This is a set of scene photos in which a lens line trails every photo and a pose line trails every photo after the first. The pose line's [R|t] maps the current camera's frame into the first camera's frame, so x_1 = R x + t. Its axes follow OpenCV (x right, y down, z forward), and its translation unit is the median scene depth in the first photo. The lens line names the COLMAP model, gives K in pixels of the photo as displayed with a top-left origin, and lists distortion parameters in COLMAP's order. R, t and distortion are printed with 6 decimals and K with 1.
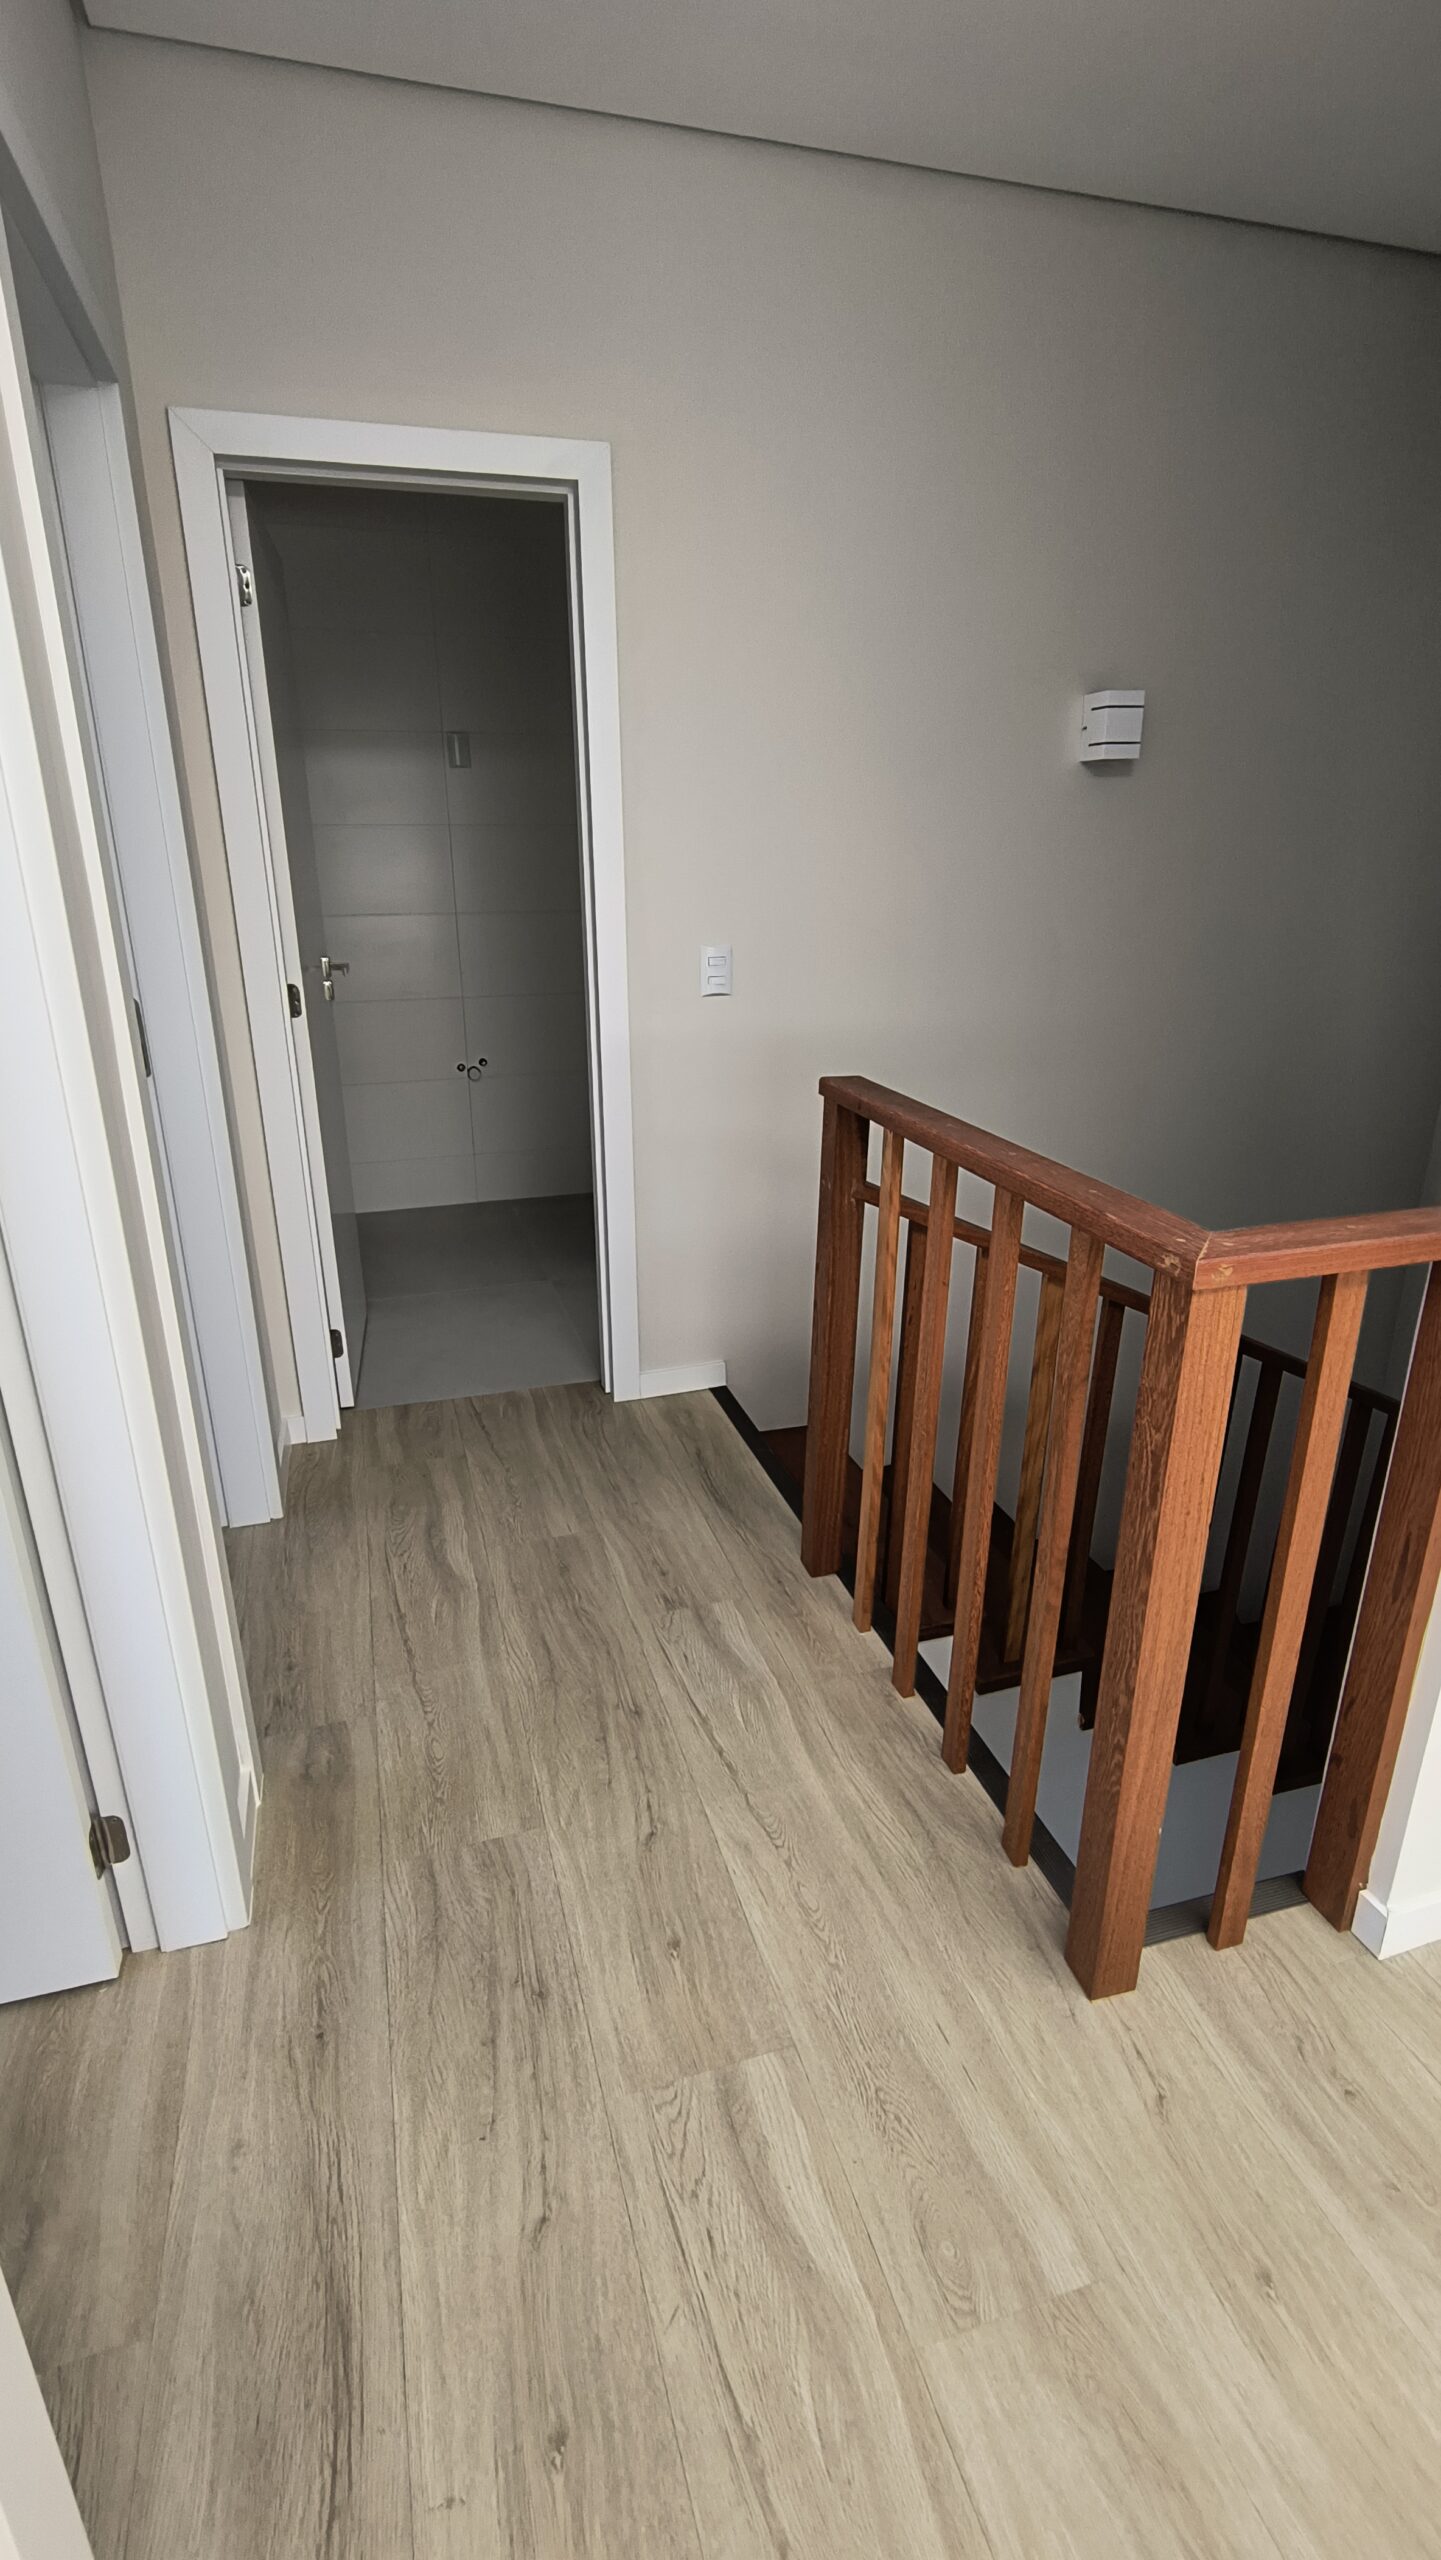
lens RADIAL K [[1162.5, 0, 719.6], [0, 1162.5, 1272.2], [0, 0, 1]] dist [-0.000018, -0.004284]
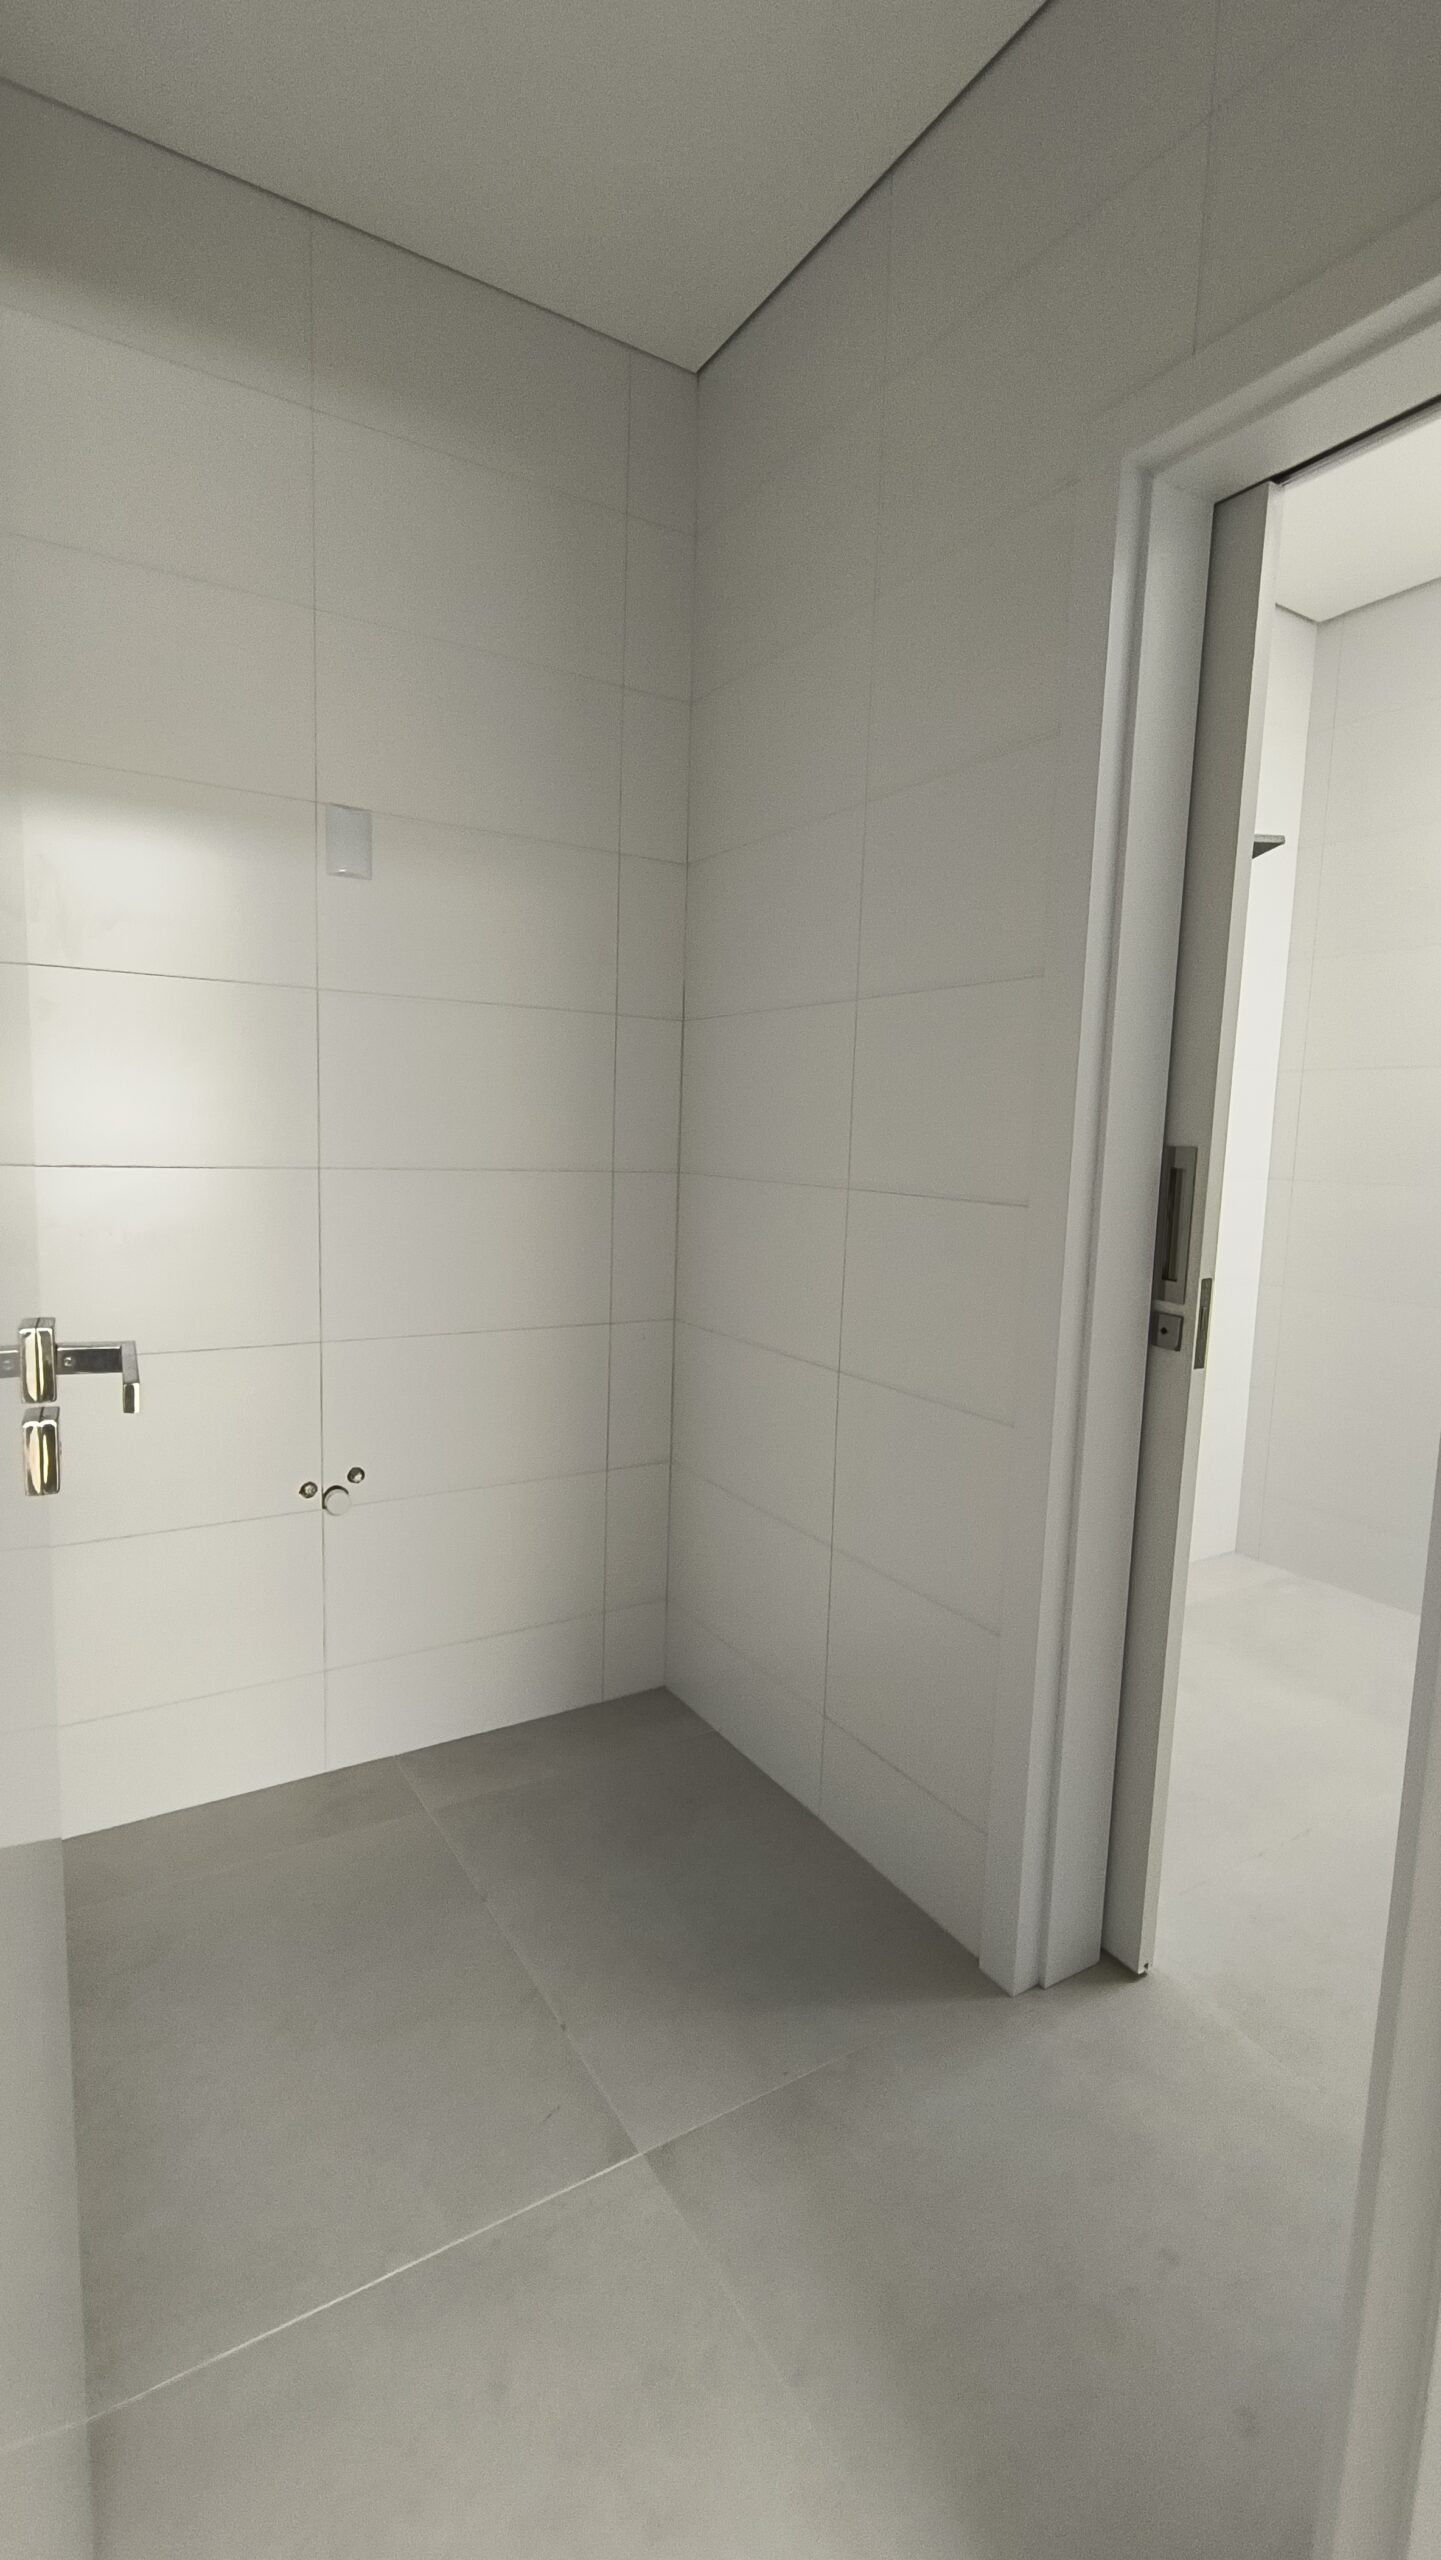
lens RADIAL K [[1164.4, 0, 704.4], [0, 1164.4, 1275.0], [0, 0, 1]] dist [0.001410, -0.004003]
pose [[0.971059, -0.001037, 0.238839, -0.178920], [0.051704, 0.977190, -0.205974, -0.155209], [-0.233178, 0.212362, 0.948963, 0.498144]]
